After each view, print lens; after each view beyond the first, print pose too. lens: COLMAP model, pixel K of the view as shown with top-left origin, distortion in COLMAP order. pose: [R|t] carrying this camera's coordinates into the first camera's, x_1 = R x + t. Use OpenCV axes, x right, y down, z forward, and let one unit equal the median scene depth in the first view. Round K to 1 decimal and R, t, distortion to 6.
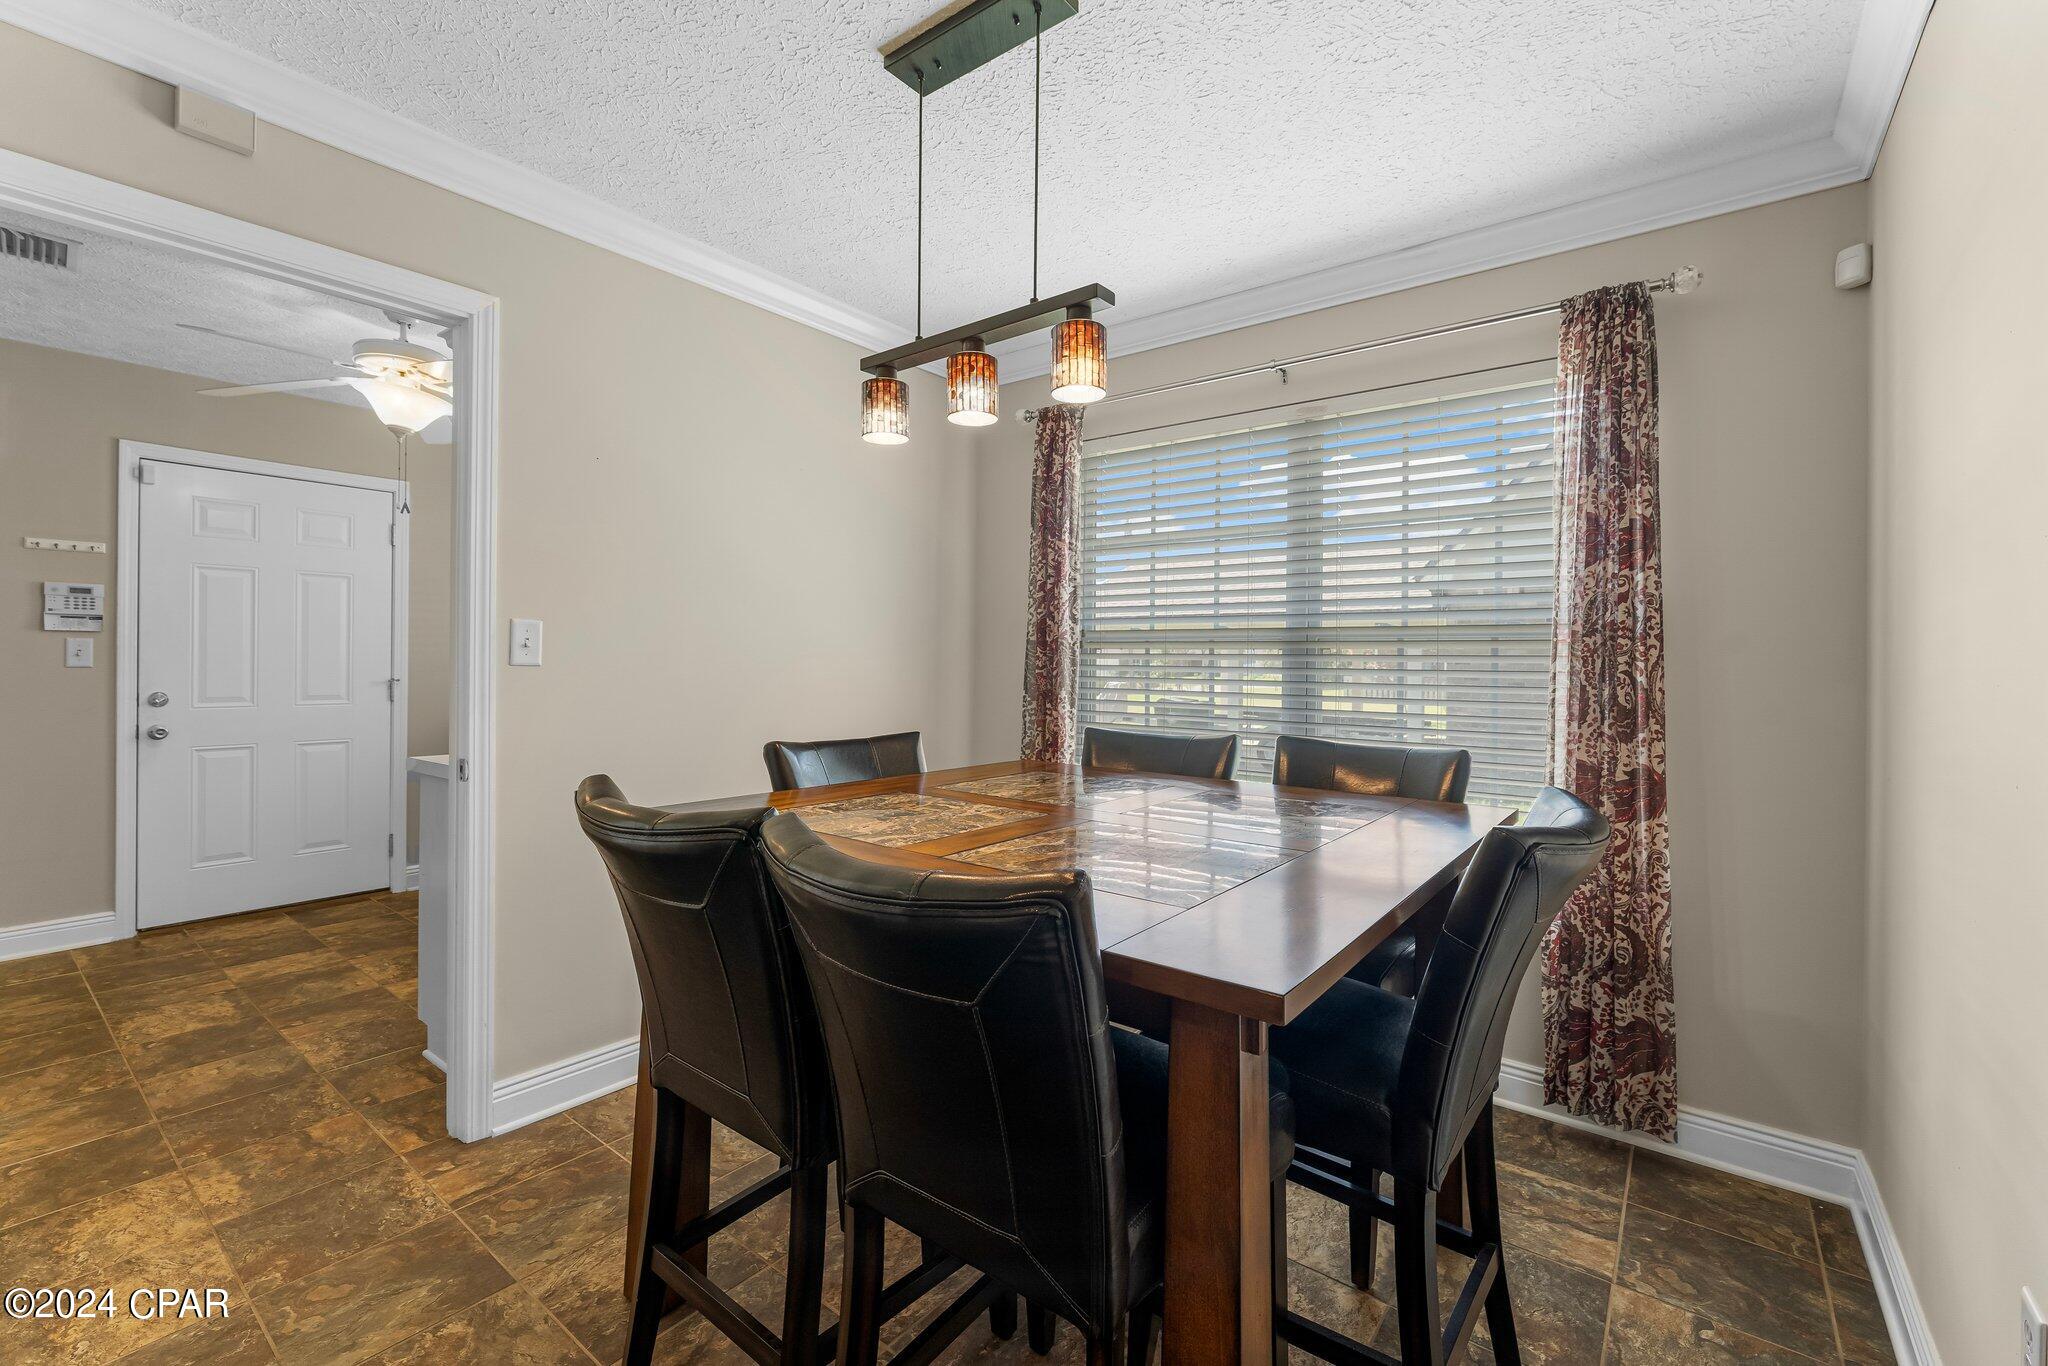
lens RADIAL K [[875.6, 0, 1024.0], [0, 875.6, 683.0], [0, 0, 1]] dist [-0.014689, -0.000061]
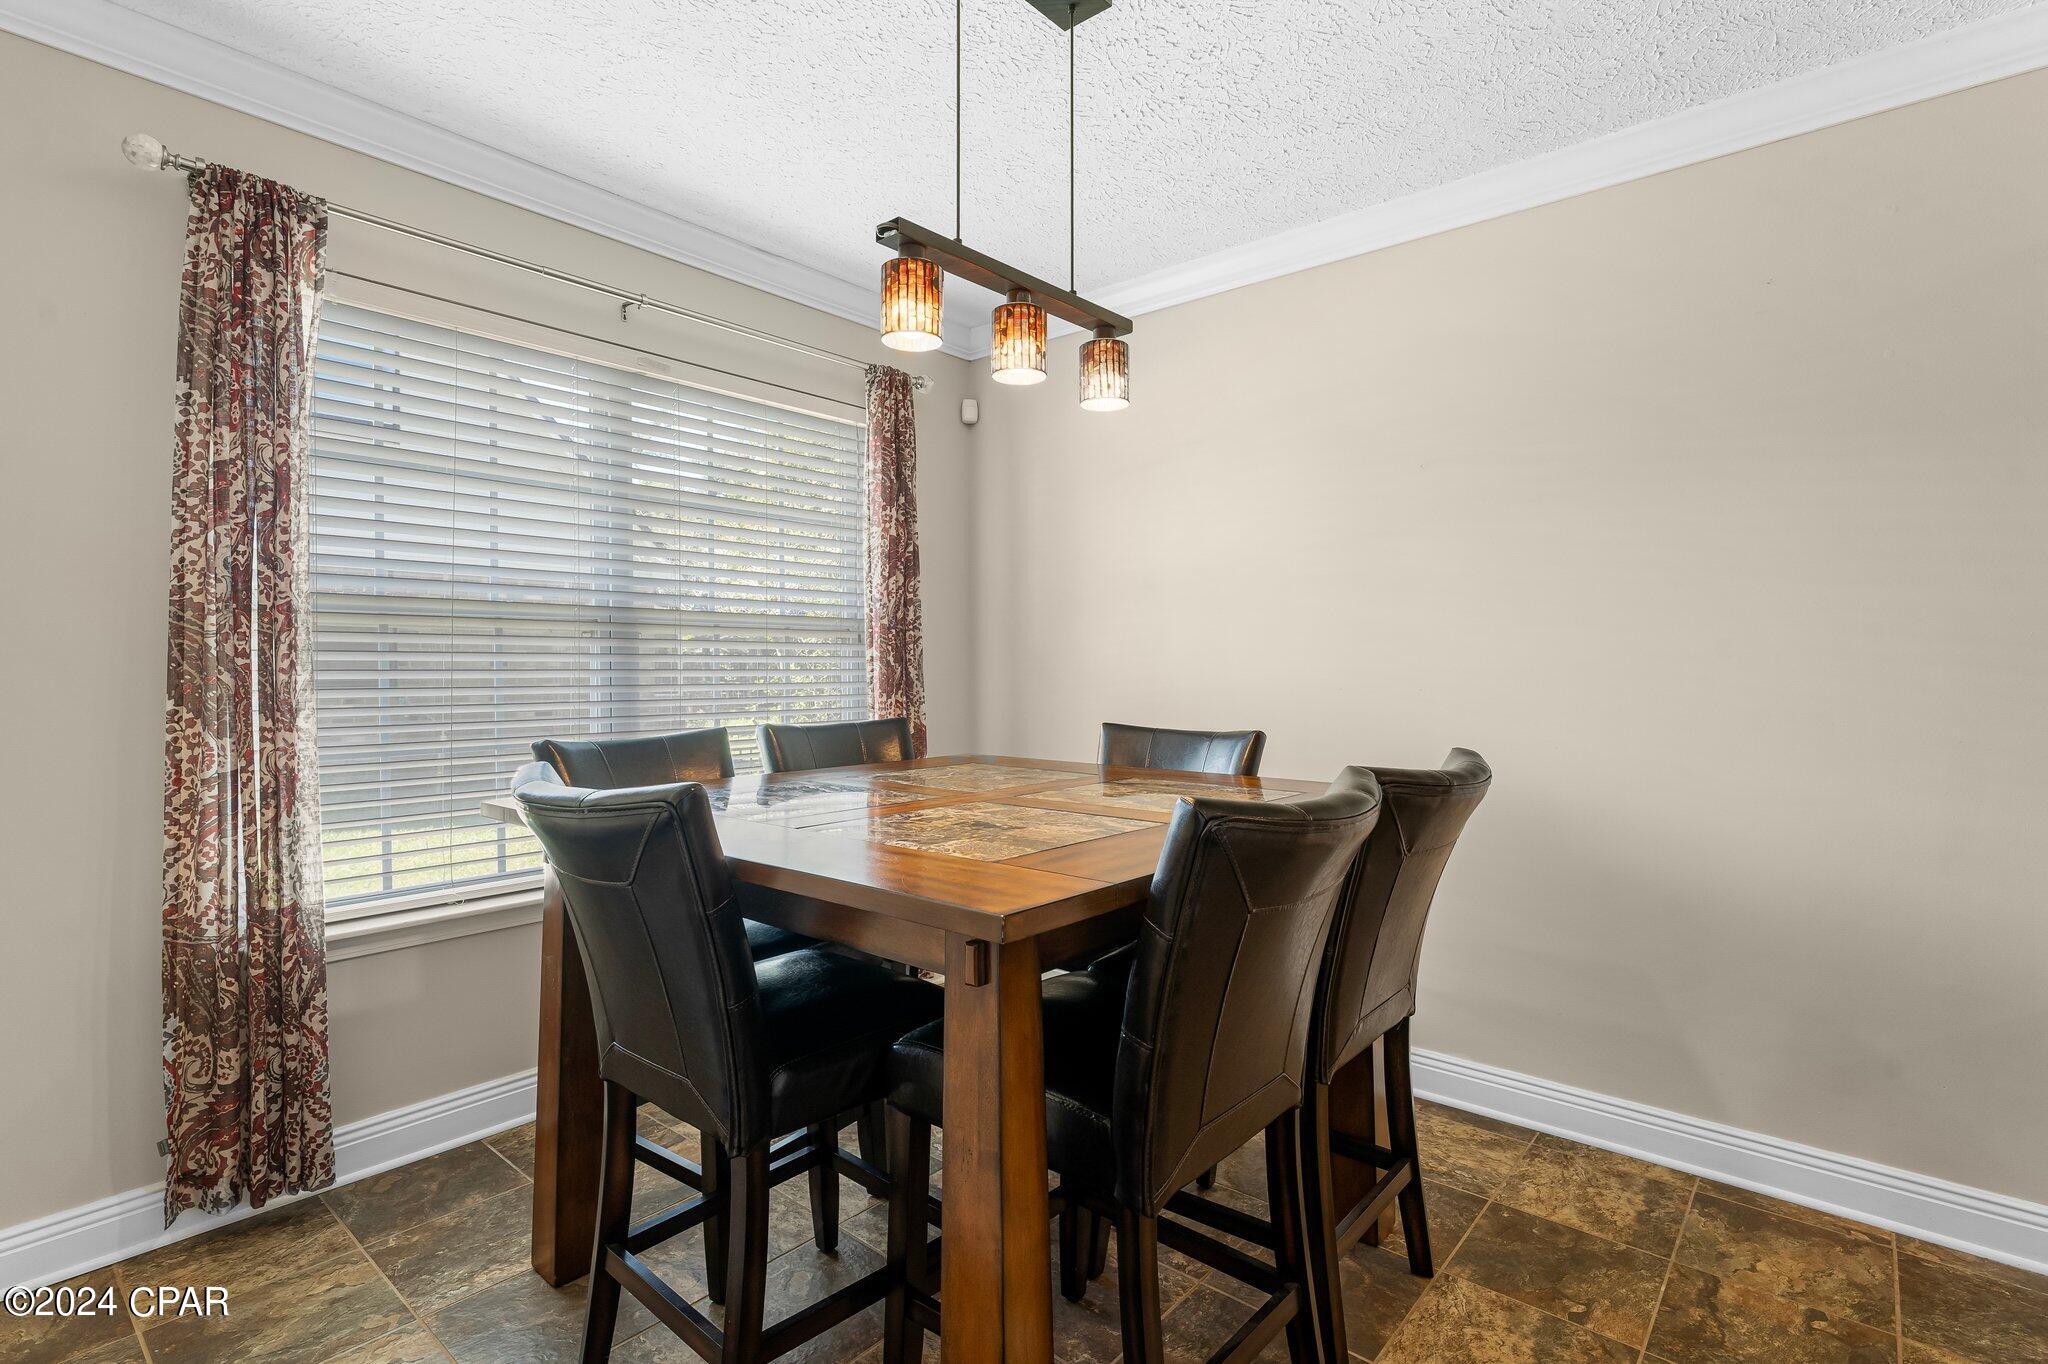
lens RADIAL K [[975.8, 0, 1026.0], [0, 975.8, 666.4], [0, 0, 1]] dist [-0.000352, -0.000240]
pose [[0.049042, -0.013641, 0.998704, -0.770916], [0.018465, 0.999748, 0.012748, -0.012357], [-0.998626, 0.017816, 0.049282, 0.685578]]
